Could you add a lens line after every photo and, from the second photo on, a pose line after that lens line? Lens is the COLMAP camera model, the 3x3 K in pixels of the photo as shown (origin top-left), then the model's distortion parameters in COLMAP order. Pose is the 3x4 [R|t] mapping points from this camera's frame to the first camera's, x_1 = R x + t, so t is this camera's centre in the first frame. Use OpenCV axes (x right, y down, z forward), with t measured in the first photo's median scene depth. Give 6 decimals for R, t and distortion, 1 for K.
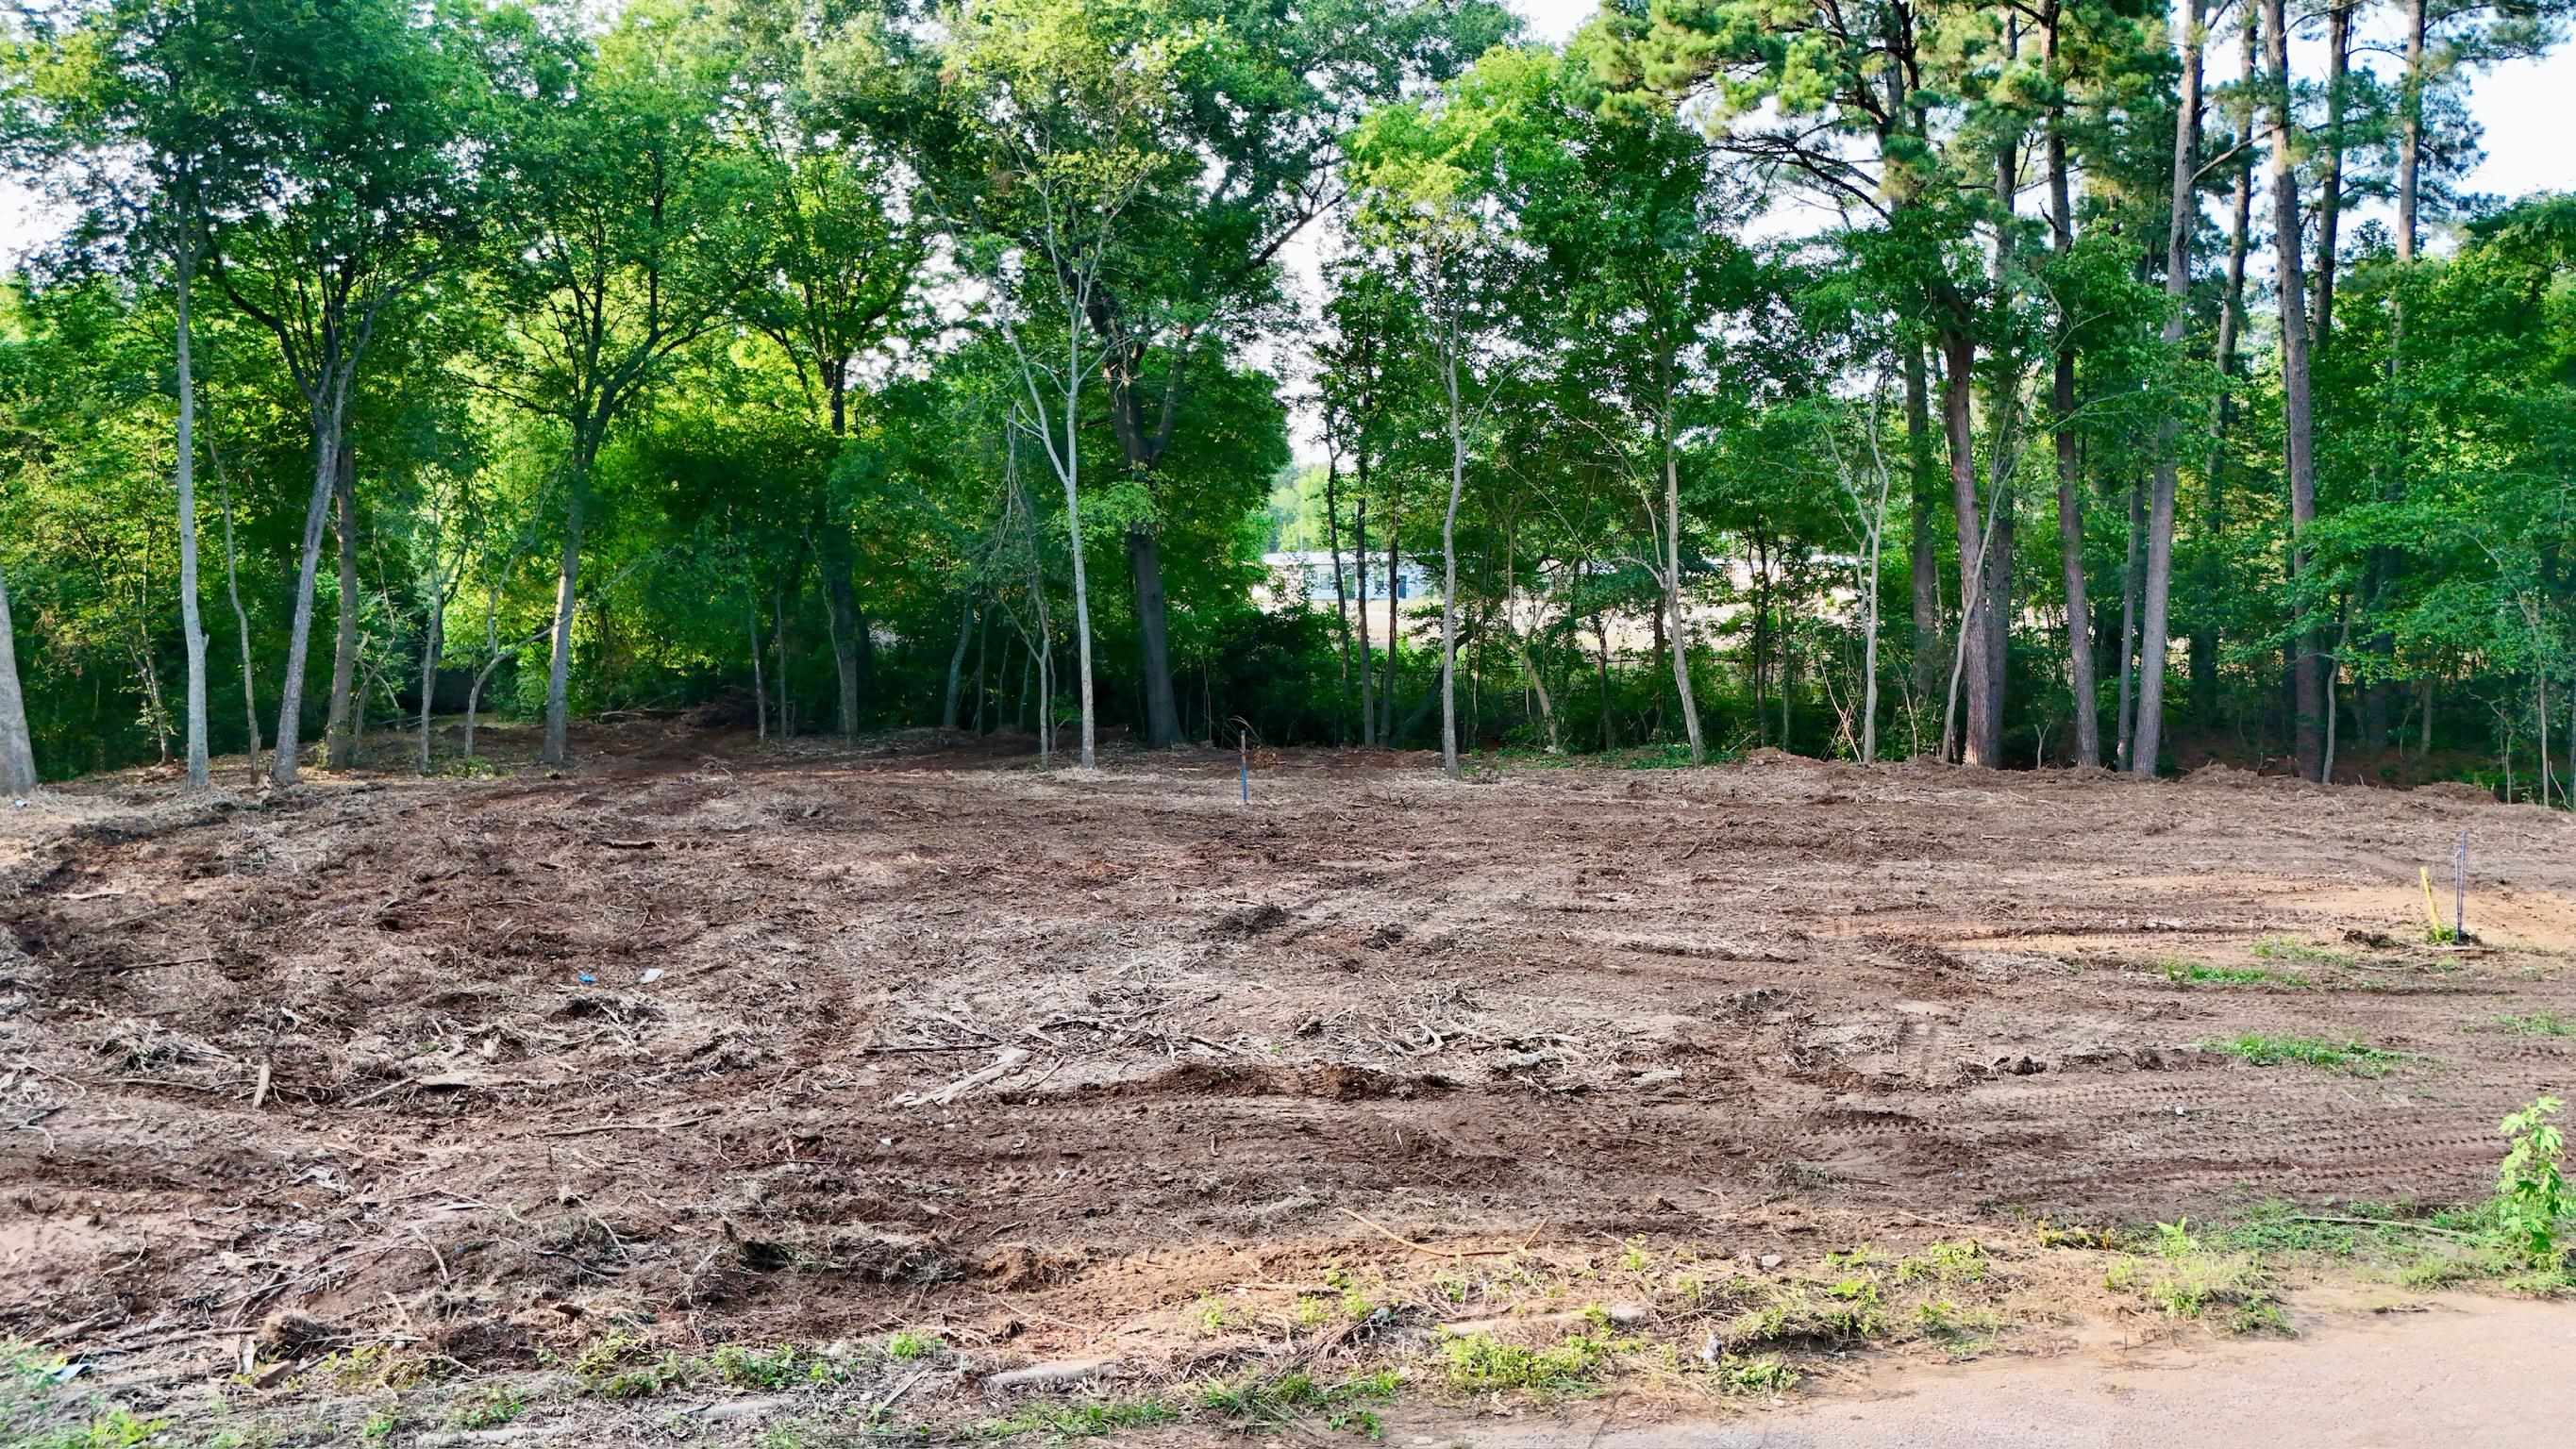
lens RADIAL K [[1913.9, 0, 1301.3], [0, 1913.9, 703.6], [0, 0, 1]] dist [0.059503, -0.056473]
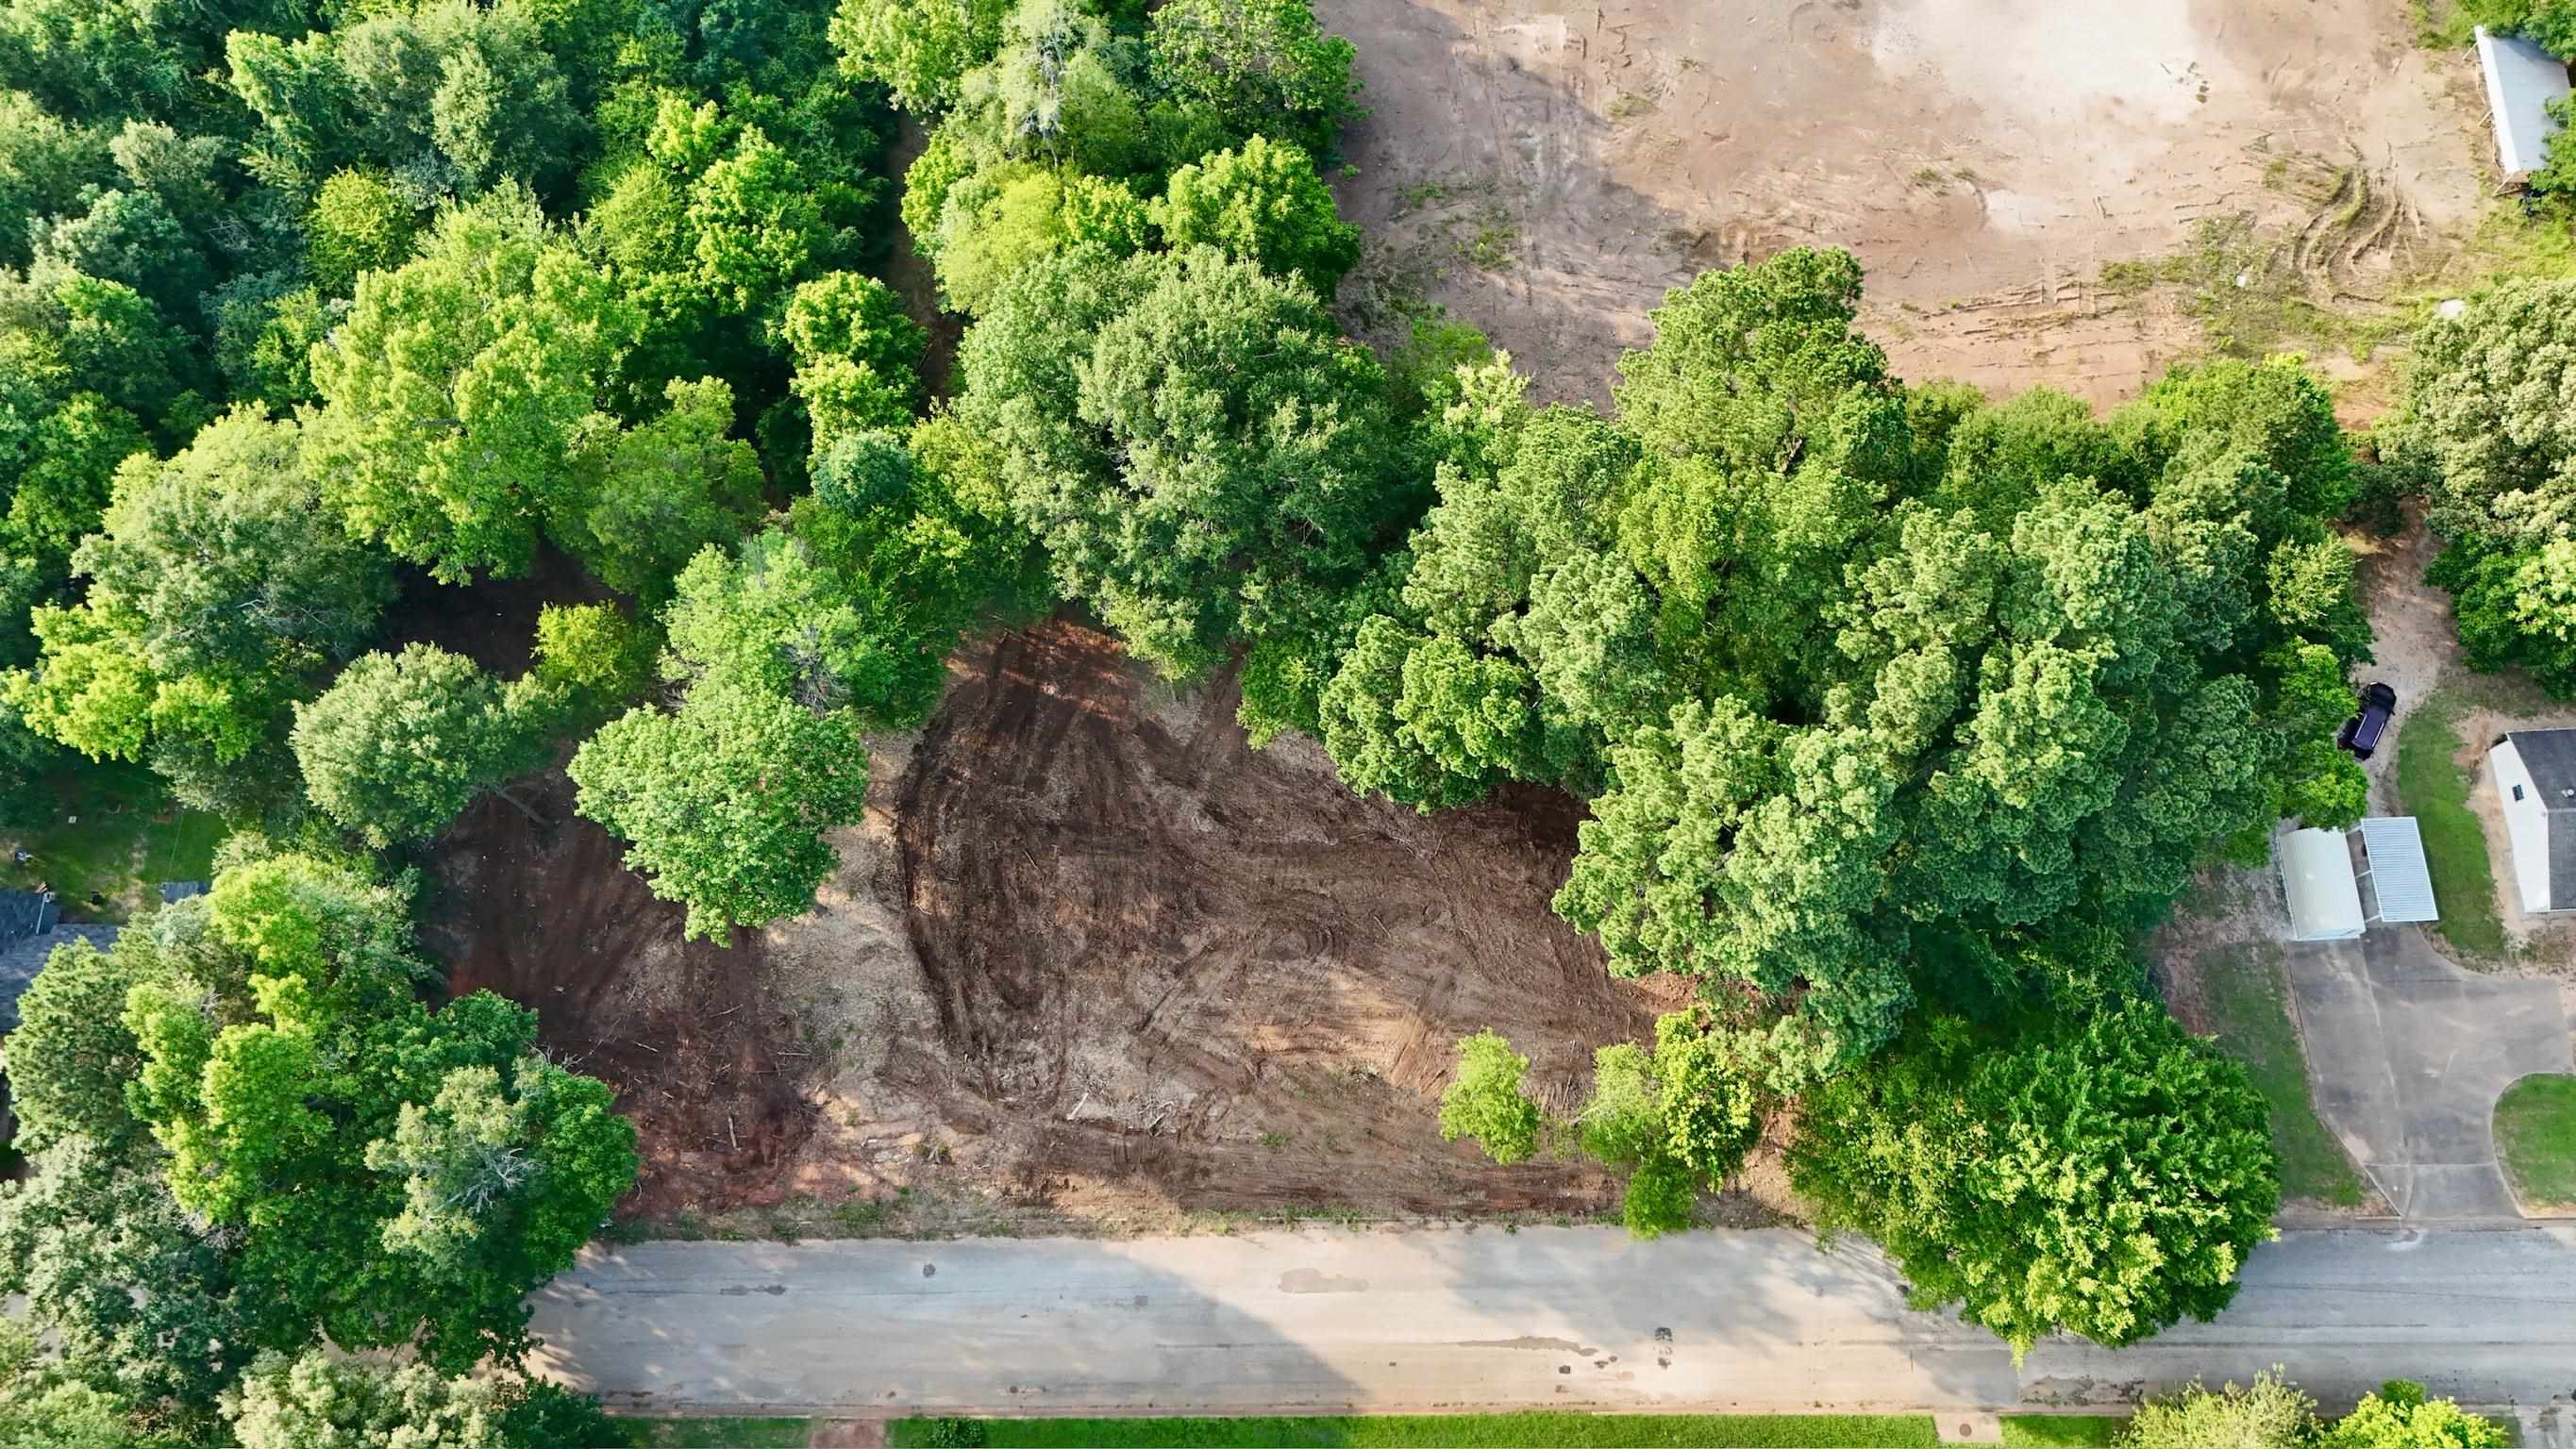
lens RADIAL K [[1913.9, 0, 1285.4], [0, 1913.9, 736.1], [0, 0, 1]] dist [0.059503, -0.056473]
pose [[0.962916, 0.250814, -0.099423, 0.558825], [0.000508, 0.366818, 0.930293, -4.177005], [0.269801, -0.895844, 0.353087, -0.035301]]
